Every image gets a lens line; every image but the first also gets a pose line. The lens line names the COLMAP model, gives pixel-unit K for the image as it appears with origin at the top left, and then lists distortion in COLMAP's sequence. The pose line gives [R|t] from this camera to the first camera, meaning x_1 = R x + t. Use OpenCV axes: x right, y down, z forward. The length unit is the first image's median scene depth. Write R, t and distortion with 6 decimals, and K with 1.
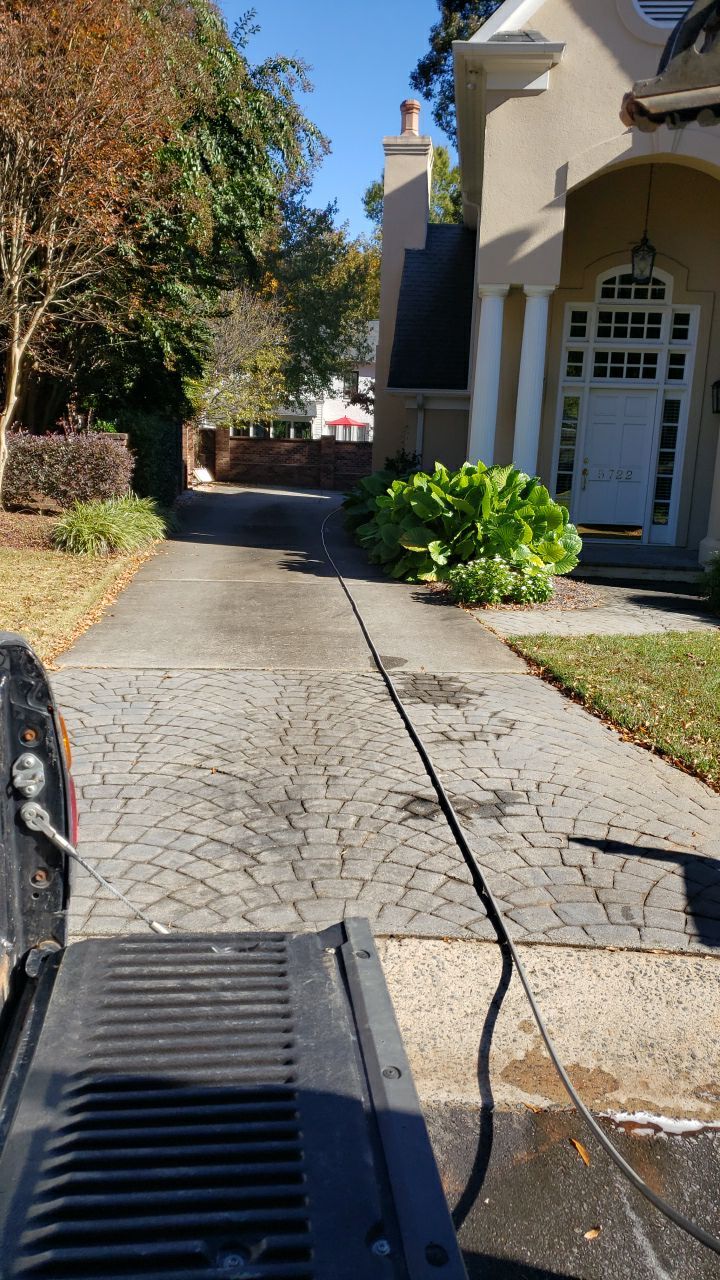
lens RADIAL K [[1062.9, 0, 361.8], [0, 1062.9, 641.4], [0, 0, 1]] dist [-0.002407, 0.025247]
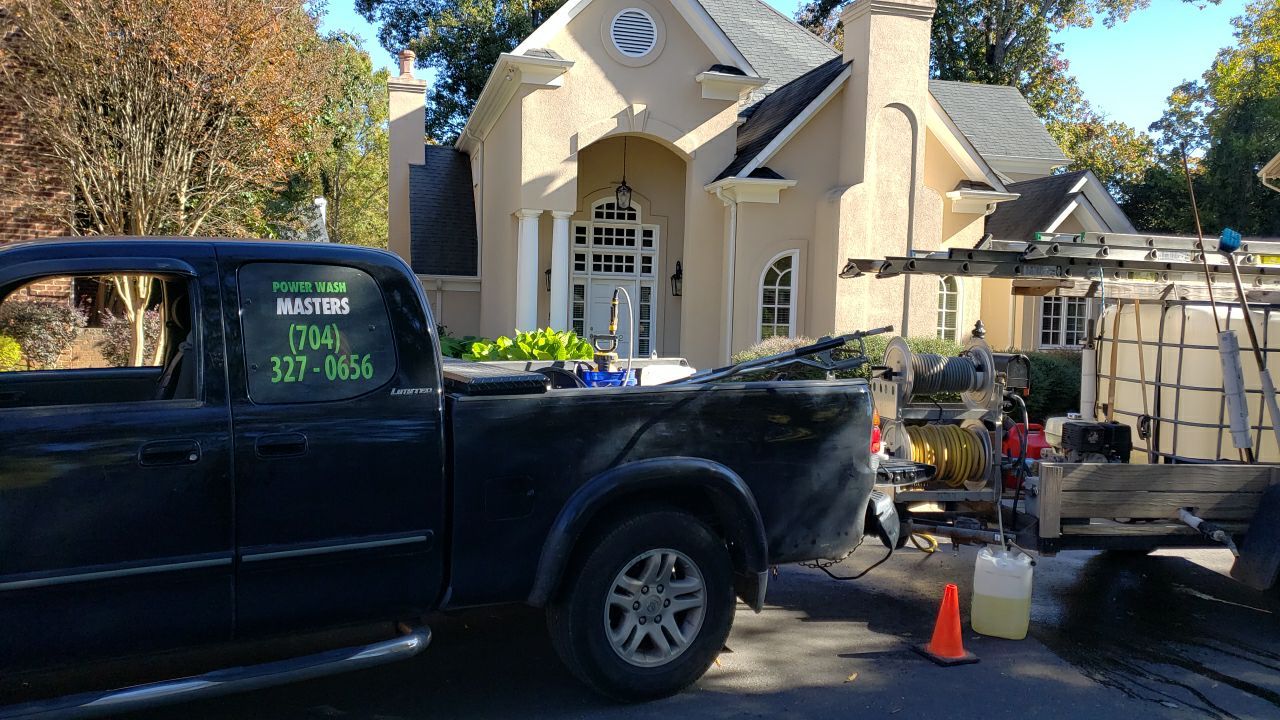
lens RADIAL K [[1062.9, 0, 638.2], [0, 1062.9, 361.9], [0, 0, 1]] dist [-0.002407, 0.025247]
pose [[0.936902, -0.019922, 0.349023, -0.232188], [0.069014, 0.989268, -0.128790, 0.064097], [-0.342711, 0.144751, 0.928222, -0.345325]]
